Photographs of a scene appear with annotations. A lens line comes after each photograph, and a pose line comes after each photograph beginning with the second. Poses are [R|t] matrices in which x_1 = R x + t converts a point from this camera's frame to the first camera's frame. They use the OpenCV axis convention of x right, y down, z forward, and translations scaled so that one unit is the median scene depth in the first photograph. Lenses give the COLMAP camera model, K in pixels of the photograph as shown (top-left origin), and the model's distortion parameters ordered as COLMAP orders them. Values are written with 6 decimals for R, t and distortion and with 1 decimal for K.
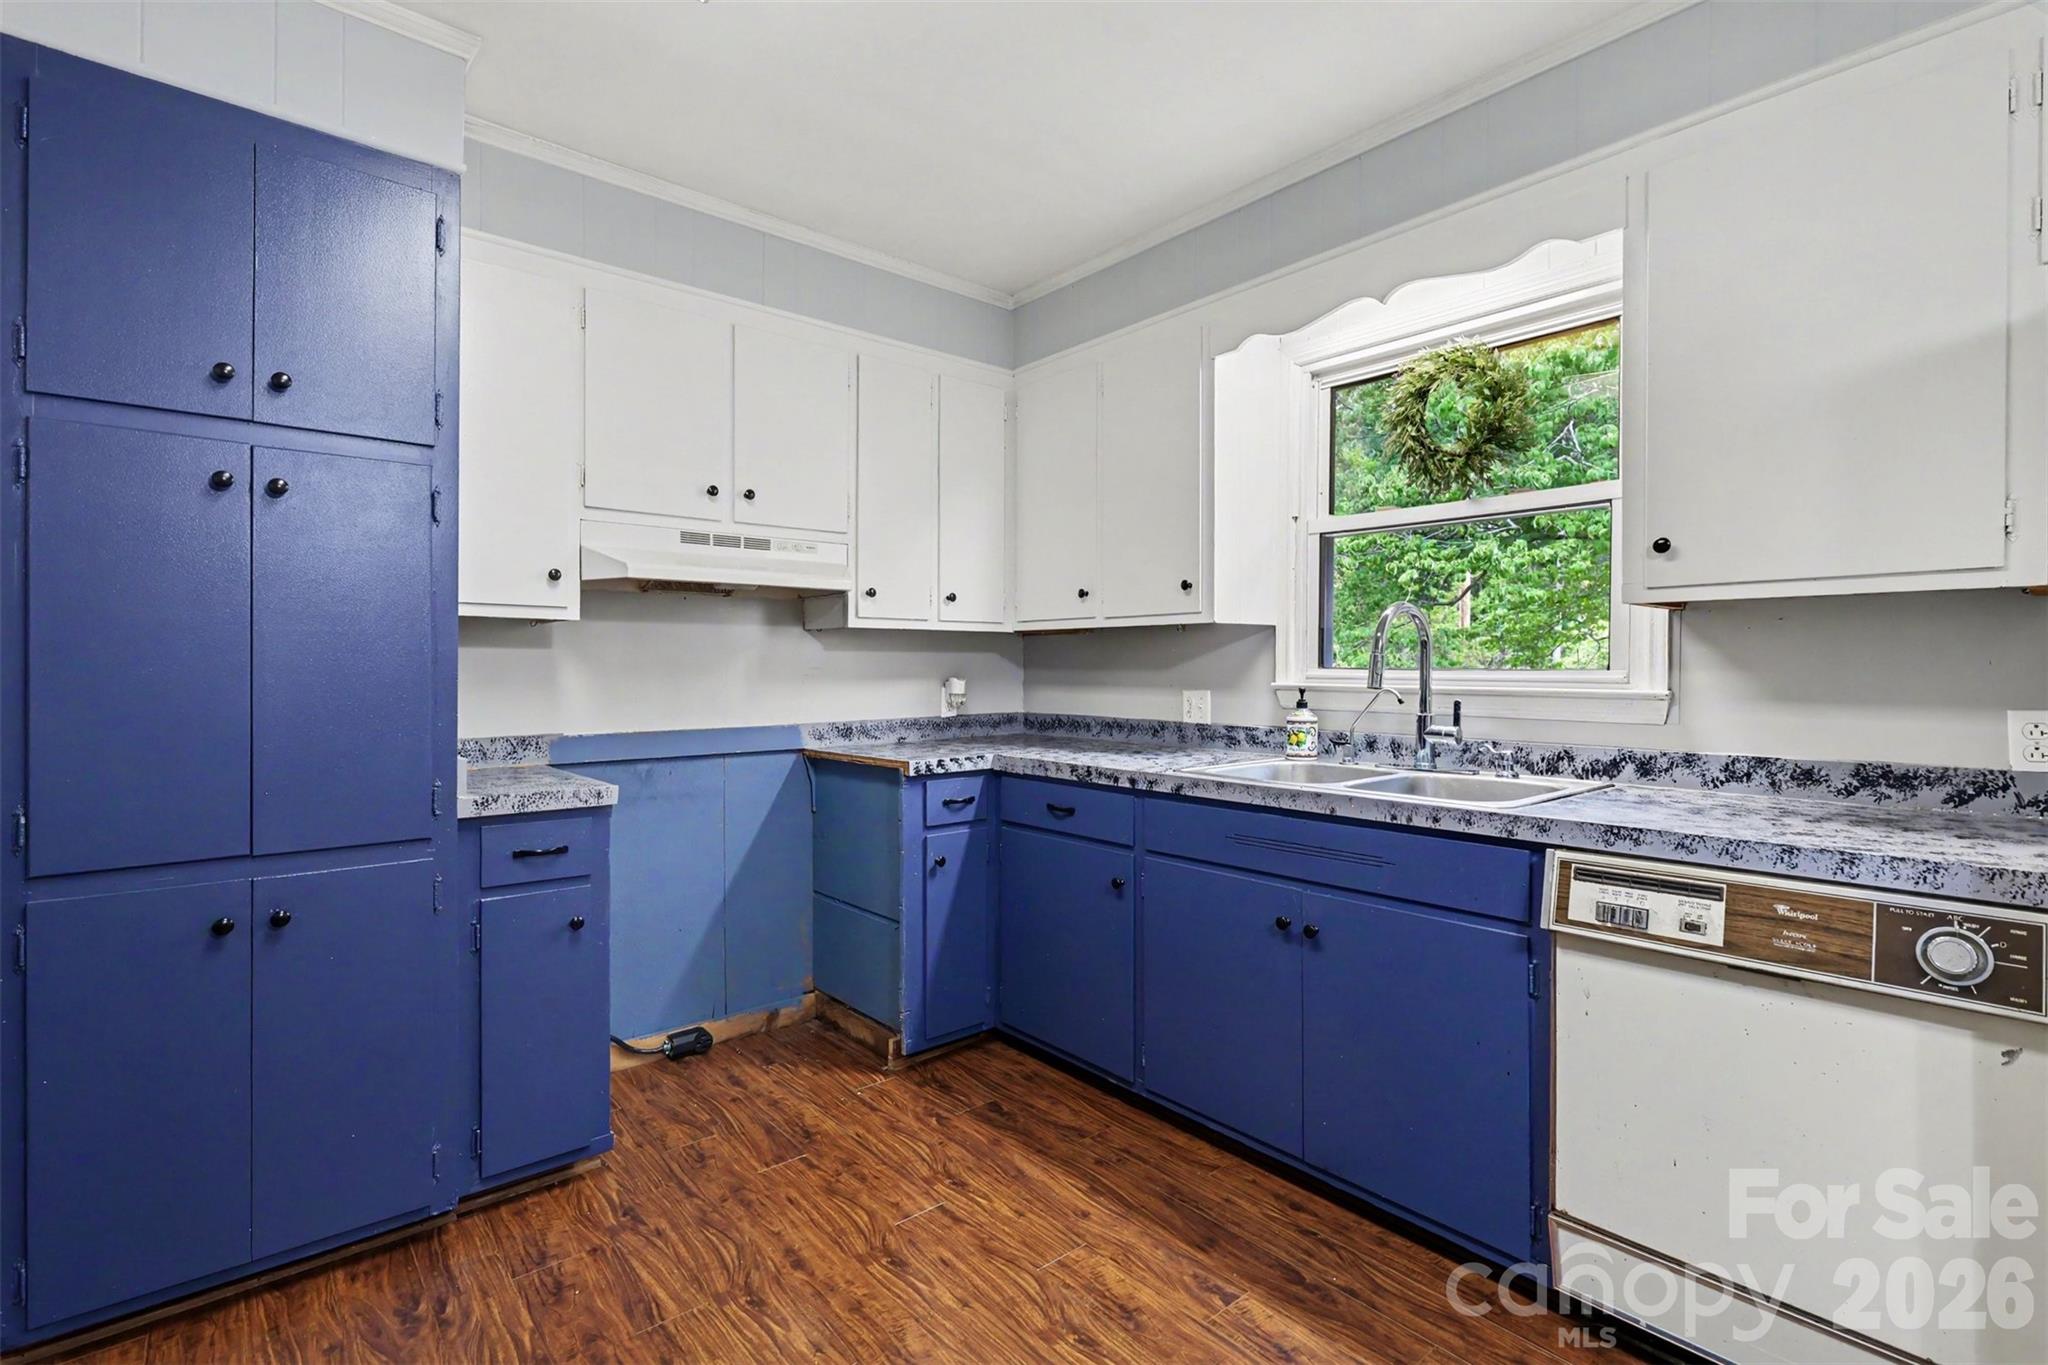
lens RADIAL K [[907.3, 0, 1018.3], [0, 907.3, 683.4], [0, 0, 1]] dist [0.011225, -0.001428]
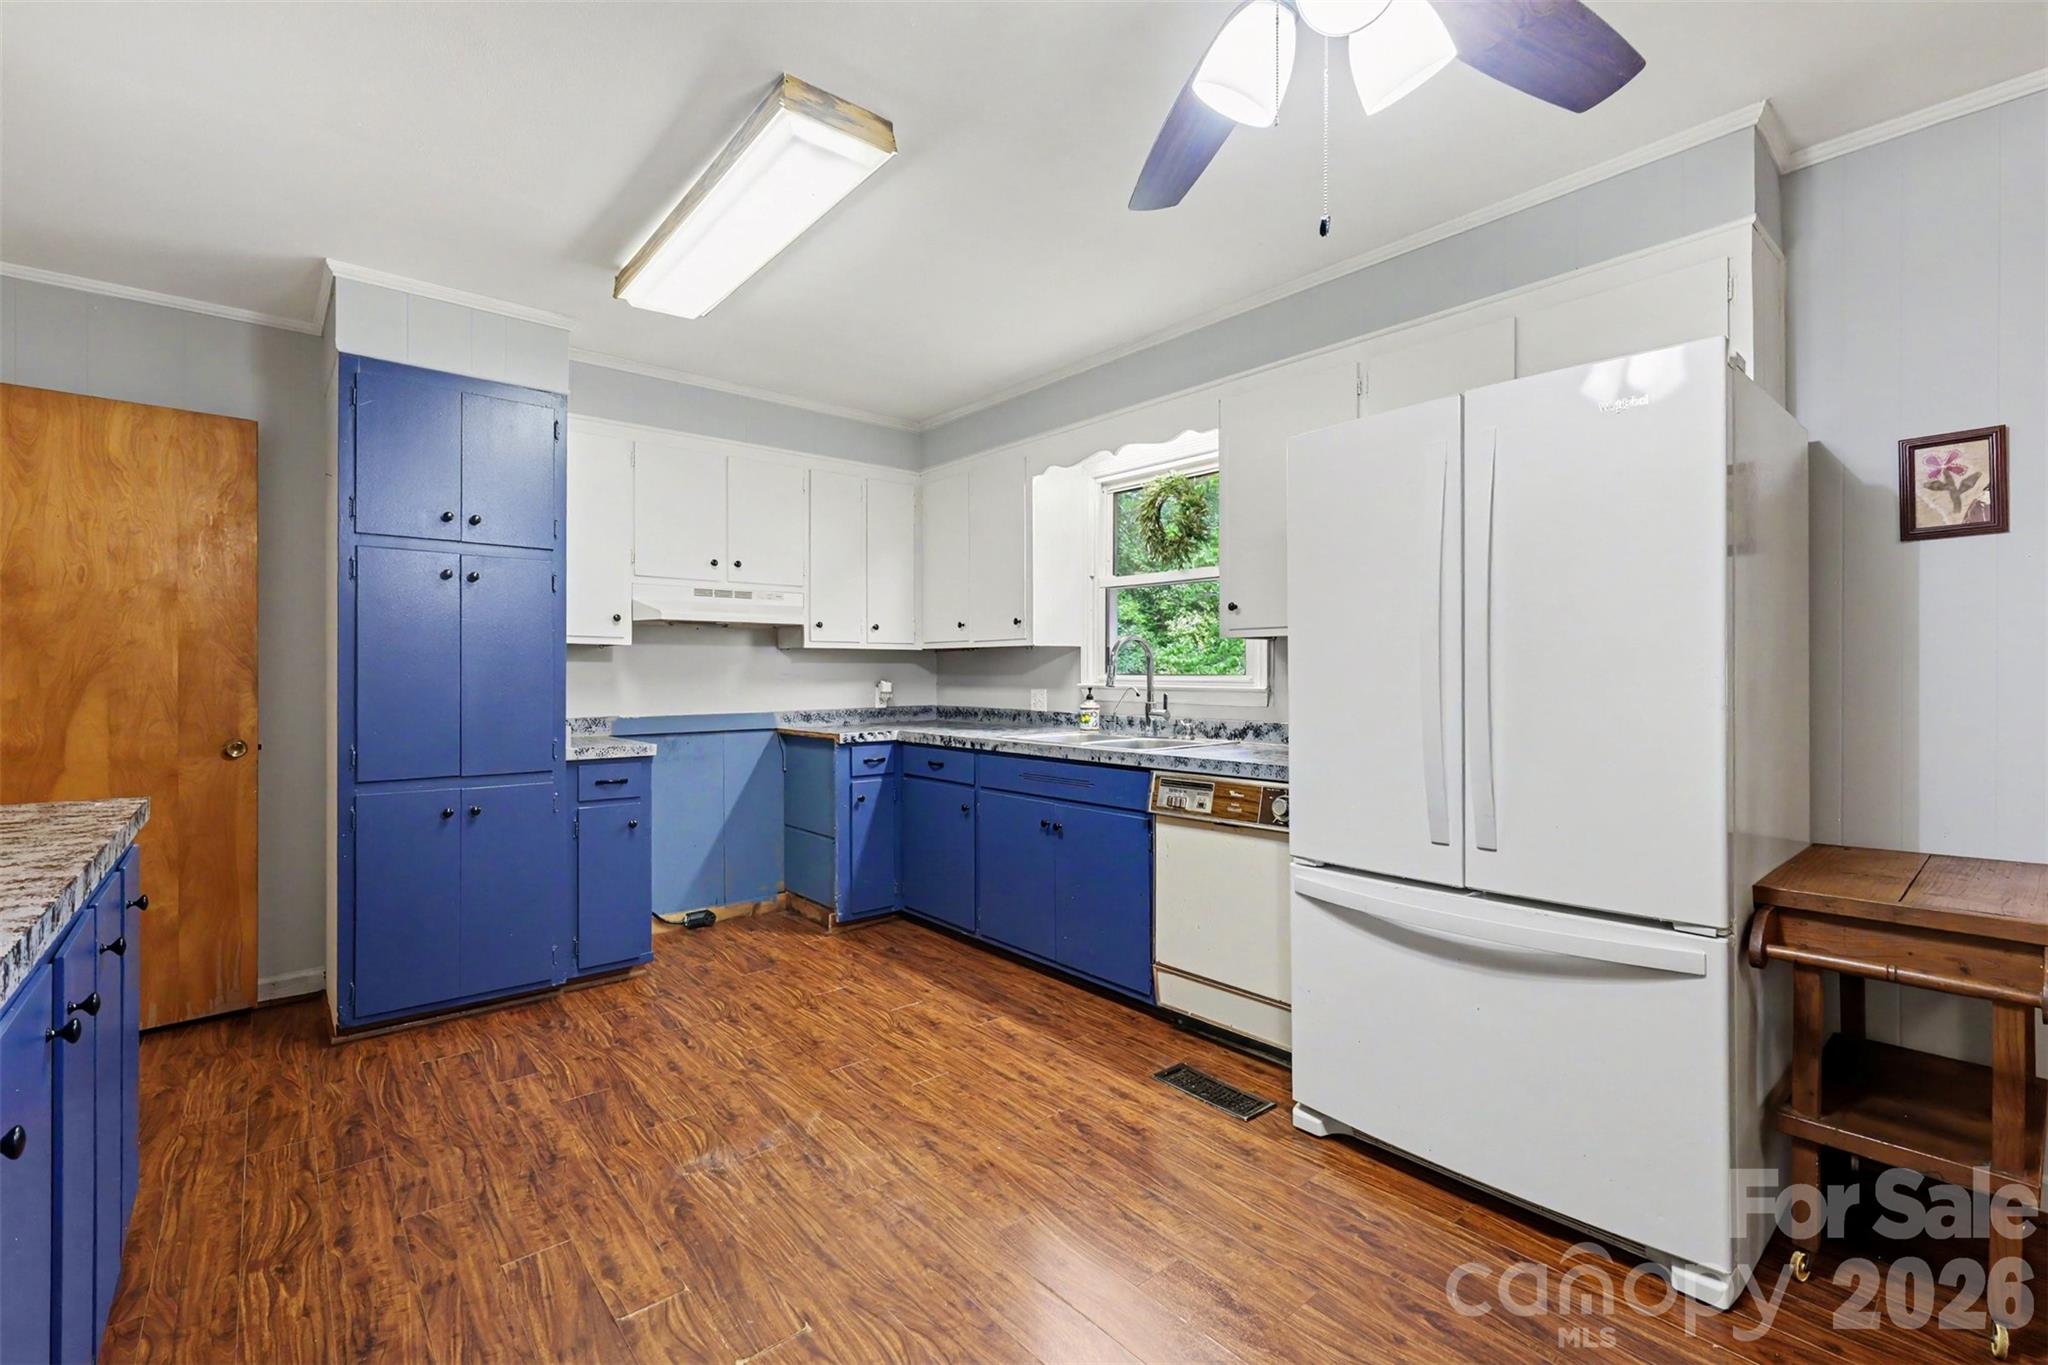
lens RADIAL K [[893.5, 0, 1030.0], [0, 893.5, 688.3], [0, 0, 1]] dist [0.004319, -0.000937]
pose [[0.999971, -0.000704, -0.007521, 0.253027], [0.000697, 0.999999, -0.000957, 0.010158], [0.007522, 0.000952, 0.999971, -0.621748]]
